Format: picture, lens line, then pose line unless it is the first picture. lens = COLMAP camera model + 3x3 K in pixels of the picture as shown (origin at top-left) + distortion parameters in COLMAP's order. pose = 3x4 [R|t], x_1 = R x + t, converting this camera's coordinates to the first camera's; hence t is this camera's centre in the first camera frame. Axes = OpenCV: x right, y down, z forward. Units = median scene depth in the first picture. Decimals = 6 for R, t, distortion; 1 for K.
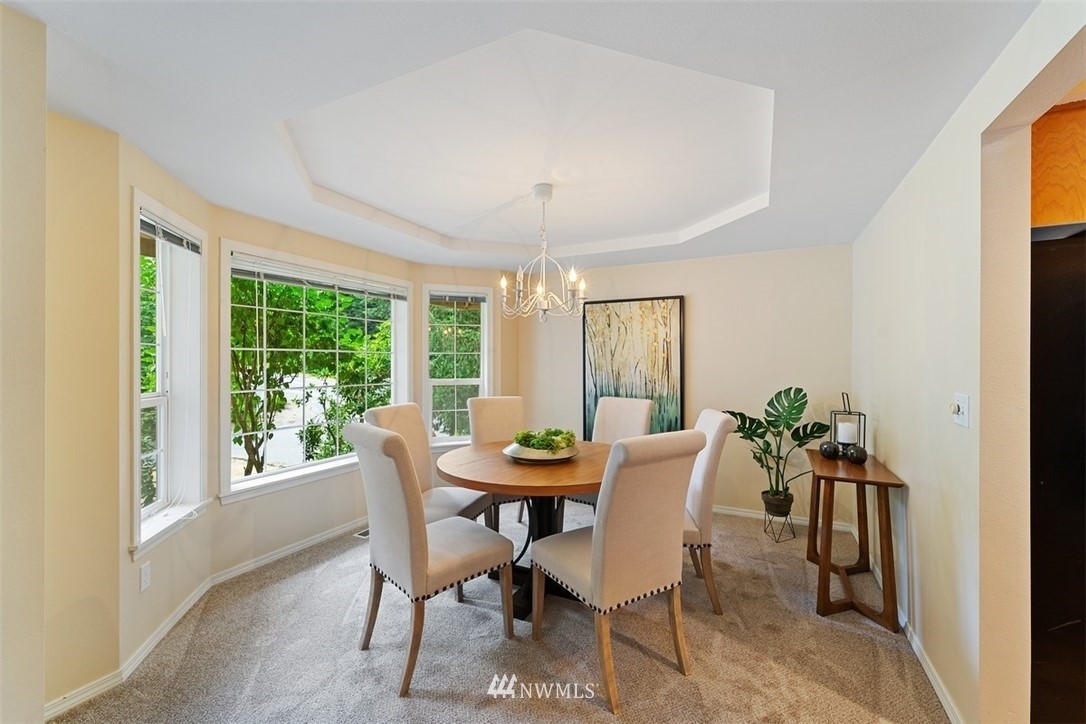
lens RADIAL K [[440.6, 0, 543.5], [0, 440.6, 361.1], [0, 0, 1]] dist [0.002593, -0.000035]
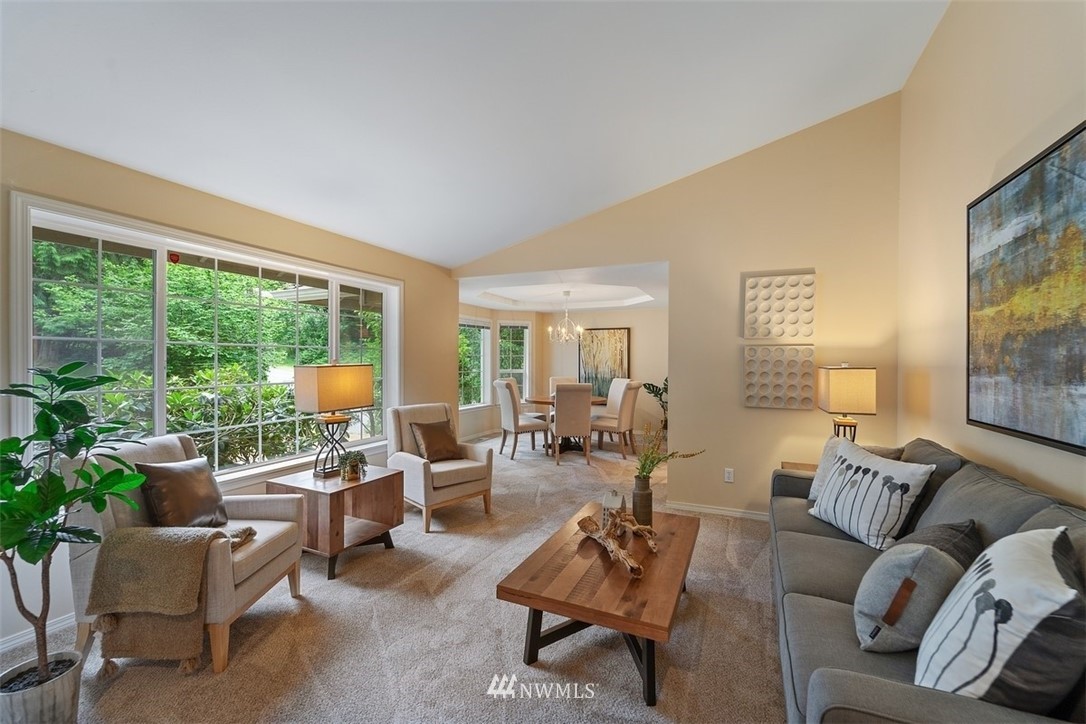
lens RADIAL K [[440.6, 0, 543.7], [0, 440.6, 359.4], [0, 0, 1]] dist [0.002593, -0.000035]
pose [[0.999437, 0.001820, 0.033504, -0.133644], [-0.002025, 0.999979, 0.006105, -0.015064], [-0.033492, -0.006169, 0.999420, -0.954535]]
